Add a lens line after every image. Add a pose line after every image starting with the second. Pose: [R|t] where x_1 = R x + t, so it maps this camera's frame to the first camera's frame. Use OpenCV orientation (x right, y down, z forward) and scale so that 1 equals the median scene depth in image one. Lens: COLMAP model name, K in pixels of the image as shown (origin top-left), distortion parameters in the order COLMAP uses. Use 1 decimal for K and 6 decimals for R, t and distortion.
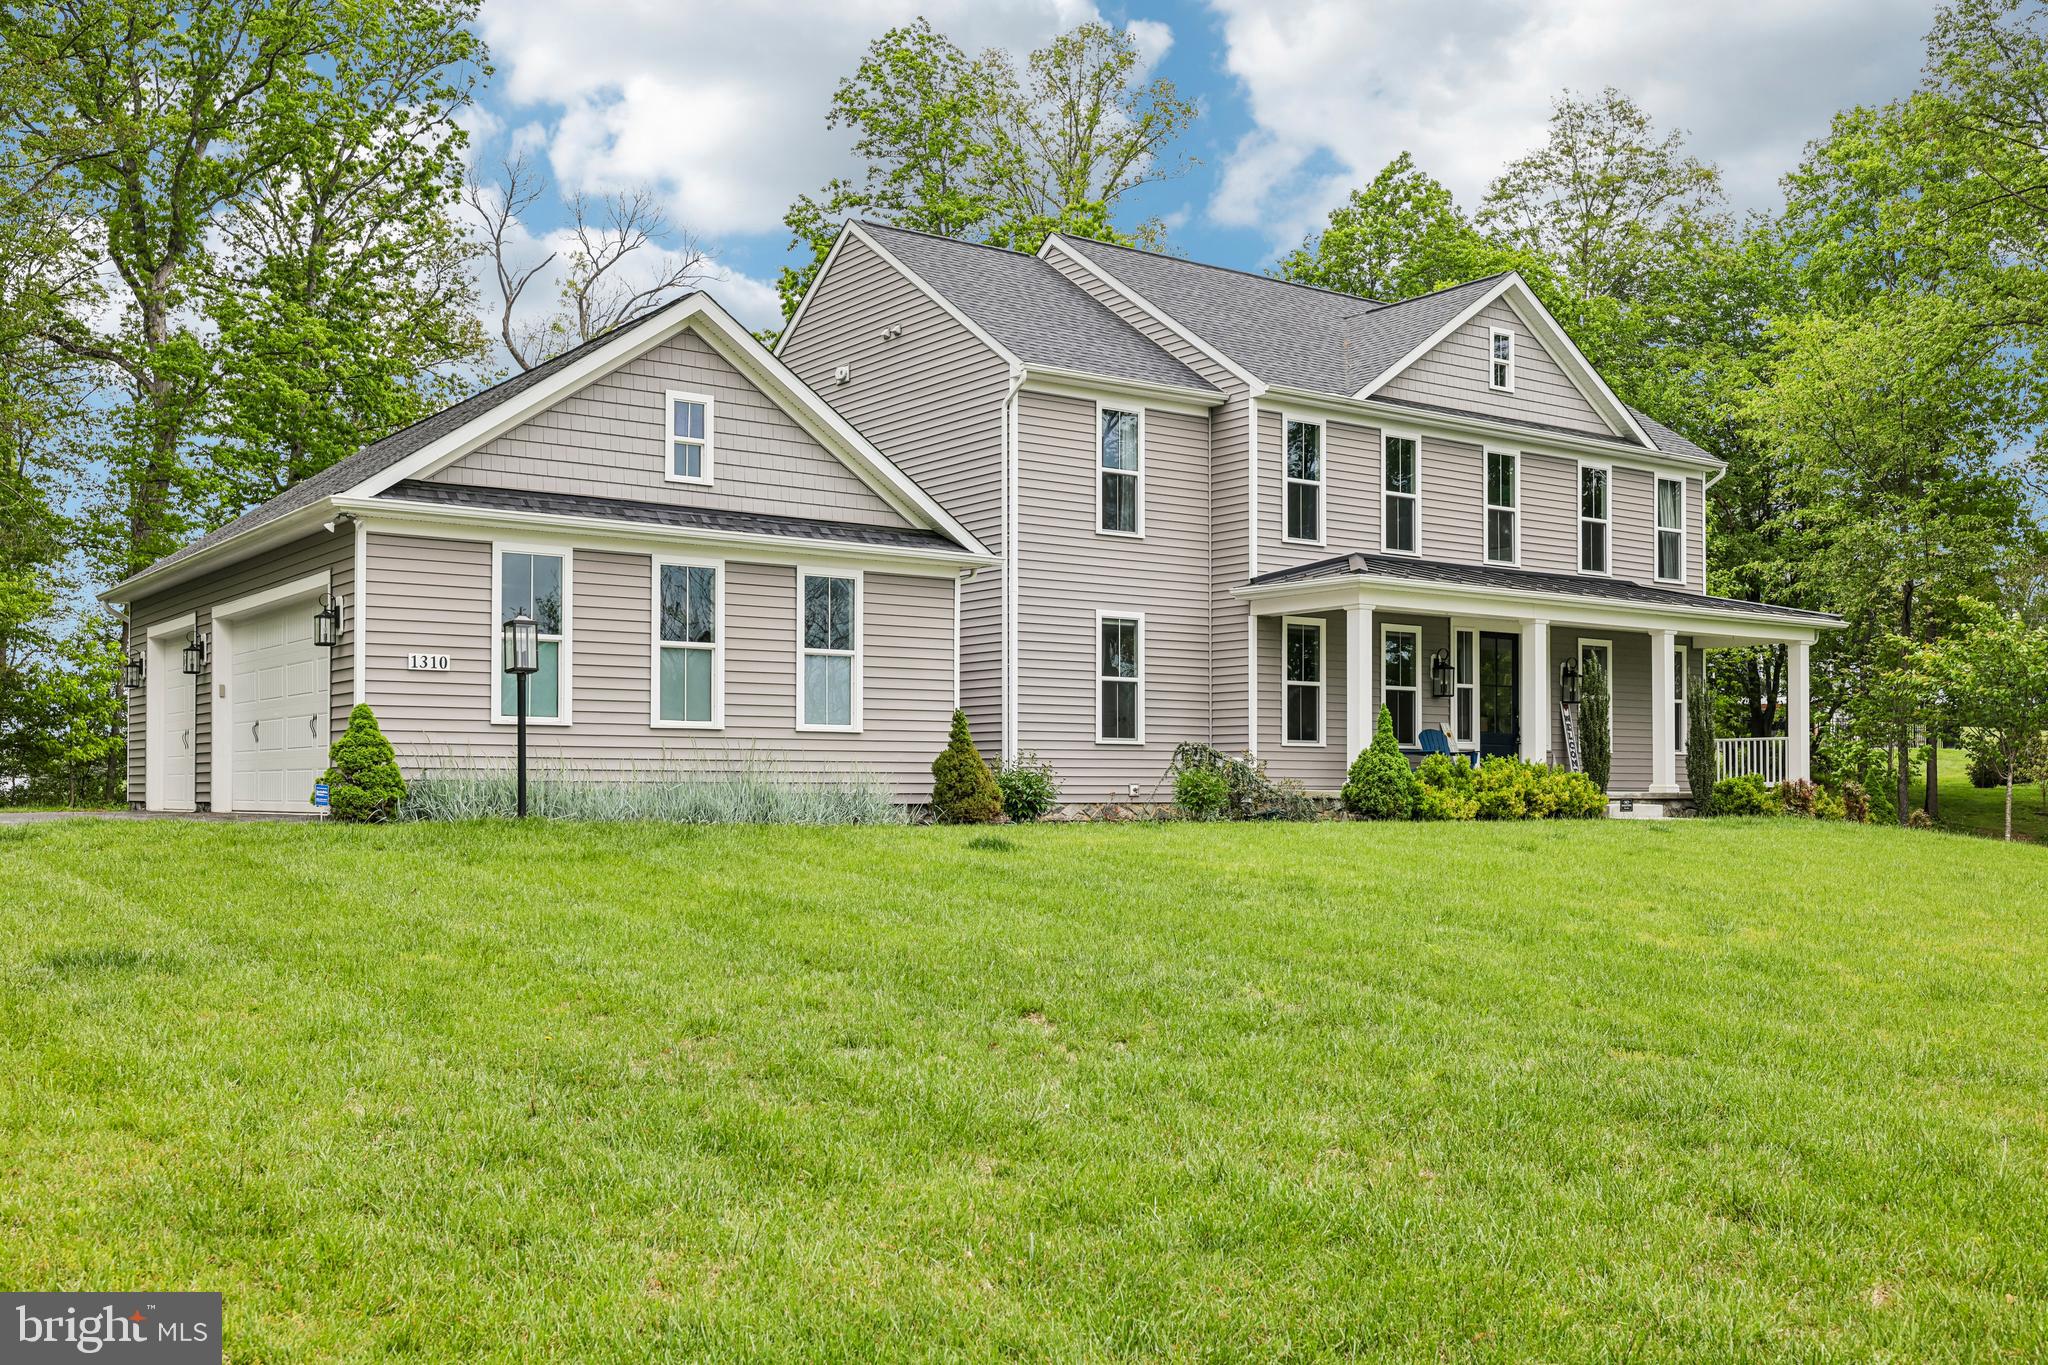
lens RADIAL K [[1960.6, 0, 1034.6], [0, 1960.6, 799.6], [0, 0, 1]] dist [0.001965, 0.000000]
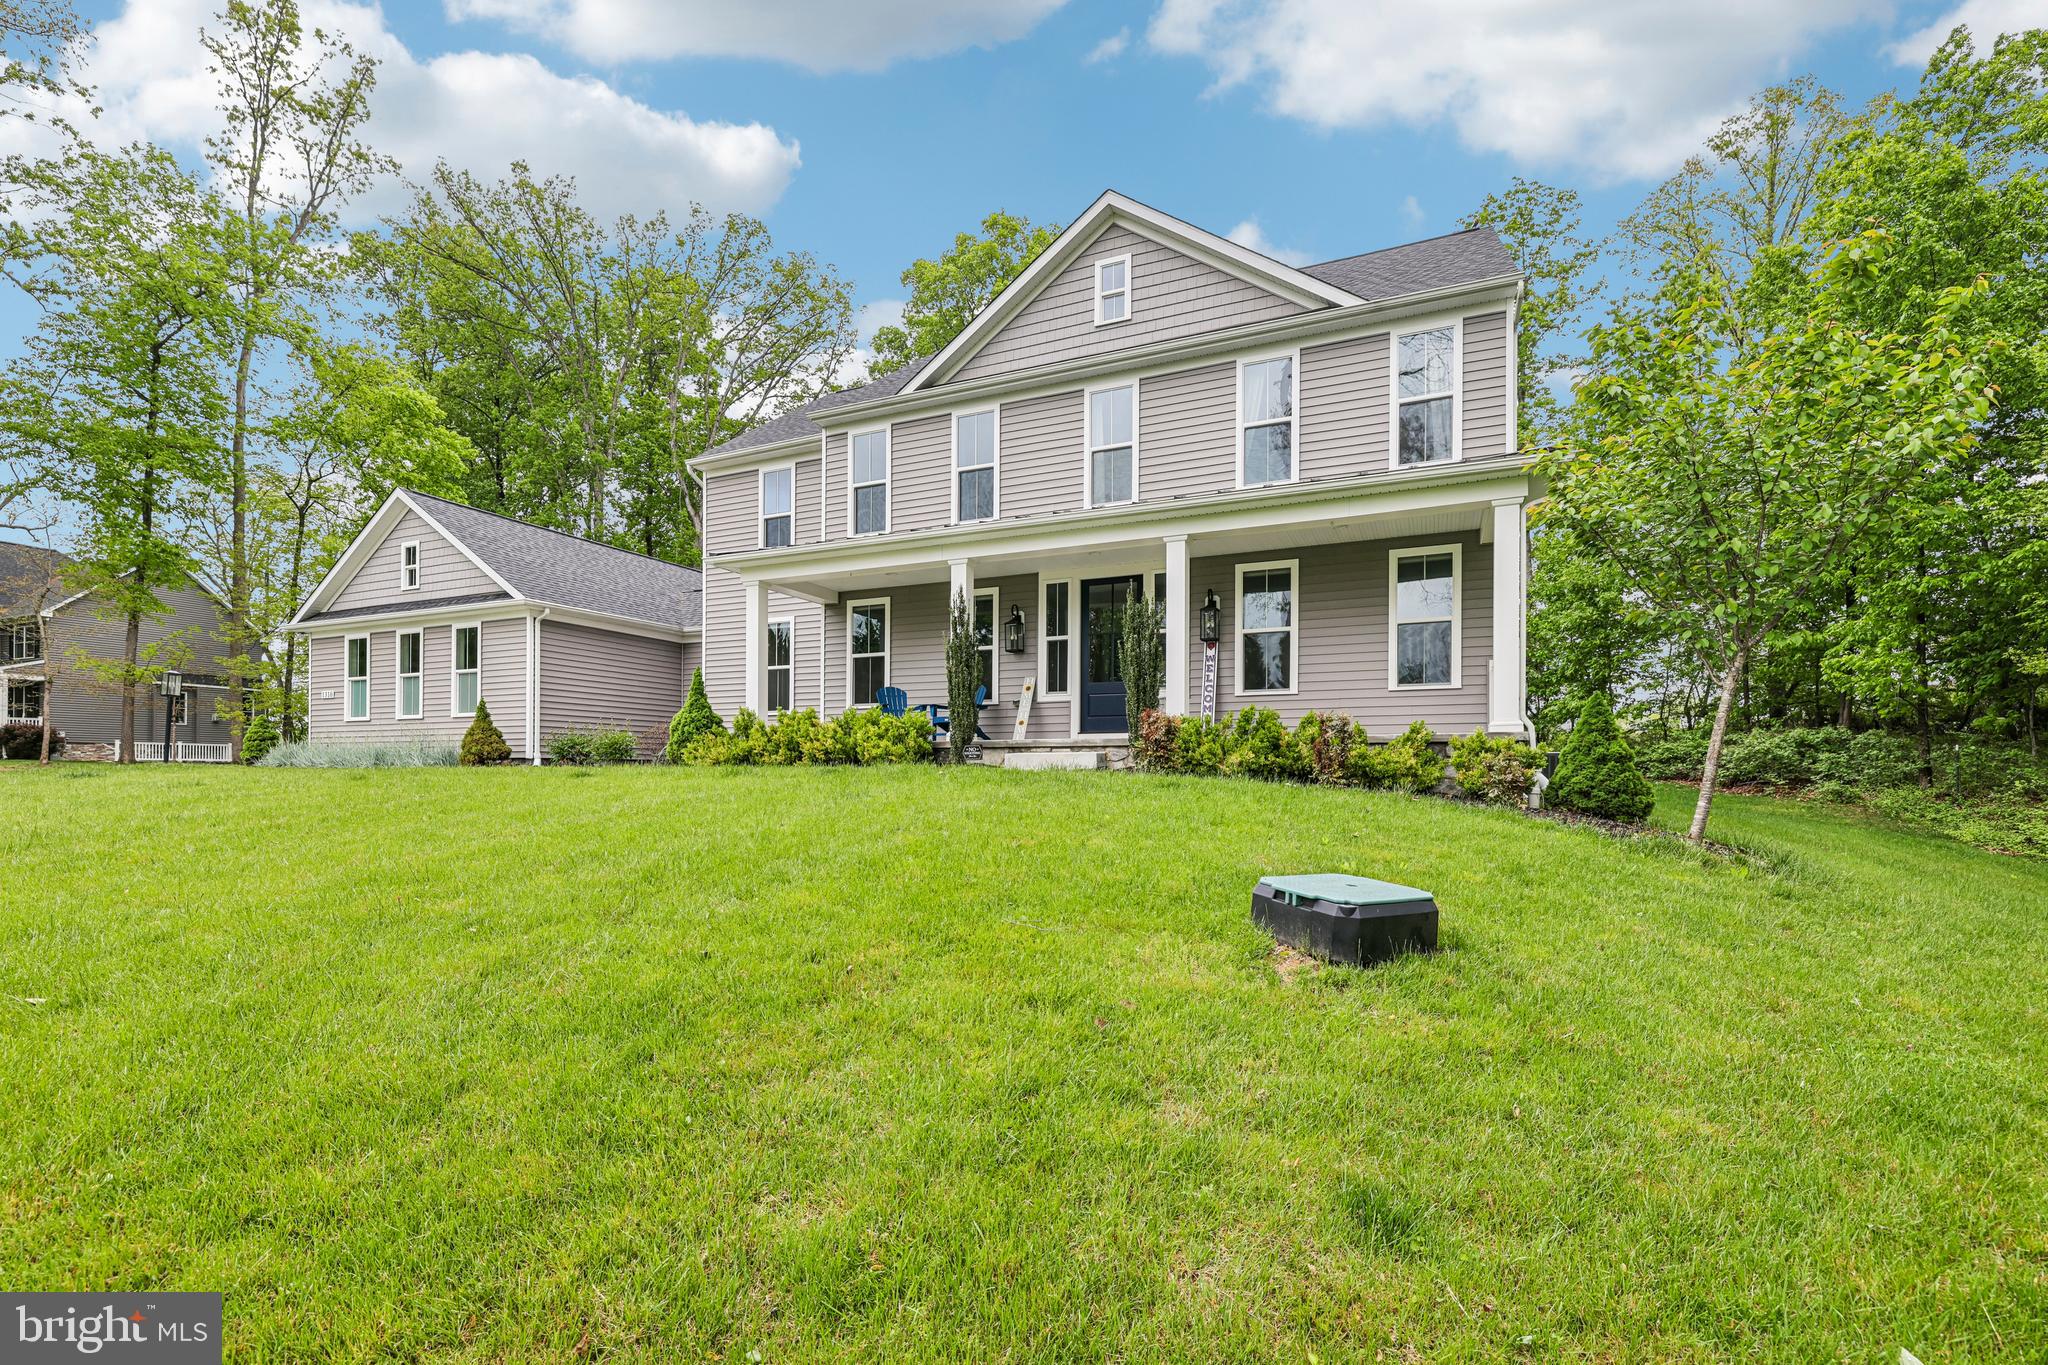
lens RADIAL K [[871.6, 0, 1008.6], [0, 871.6, 769.2], [0, 0, 1]] dist [0.001288, 0.000519]
pose [[0.498480, 0.027436, -0.866467, 0.635625], [0.013767, 0.999122, 0.039557, -0.009196], [0.866792, -0.031647, 0.497664, 0.801331]]
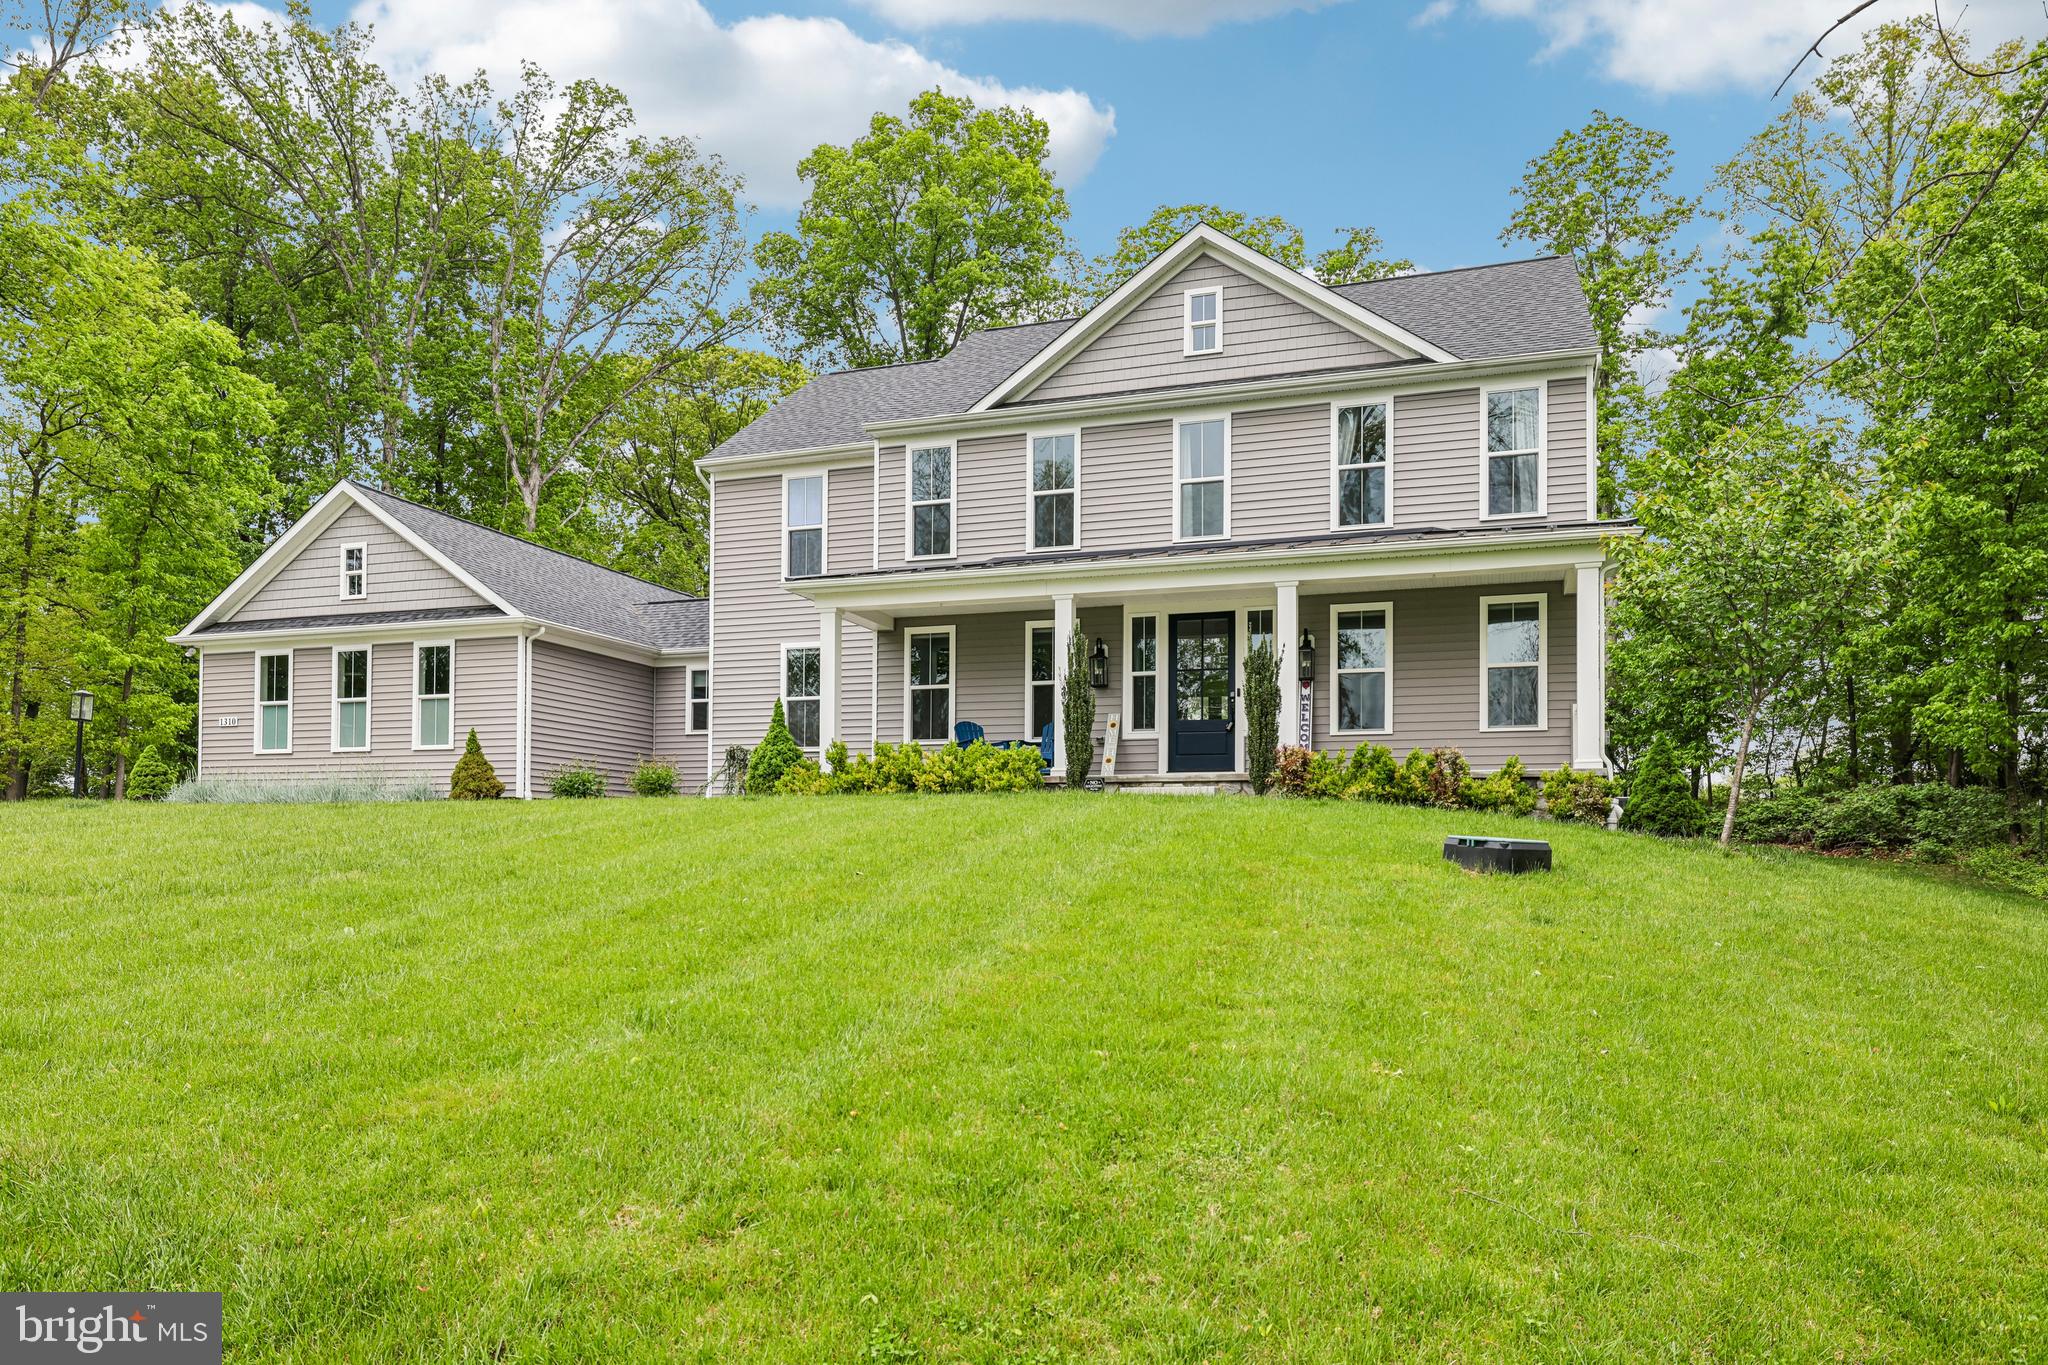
lens RADIAL K [[1312.5, 0, 982.0], [0, 1312.5, 825.3], [0, 0, 1]] dist [0.006367, -0.004899]
pose [[0.571726, 0.013732, -0.820329, 0.754692], [0.004000, 0.999801, 0.019524, 0.004663], [0.820435, -0.014443, 0.571558, 0.597475]]
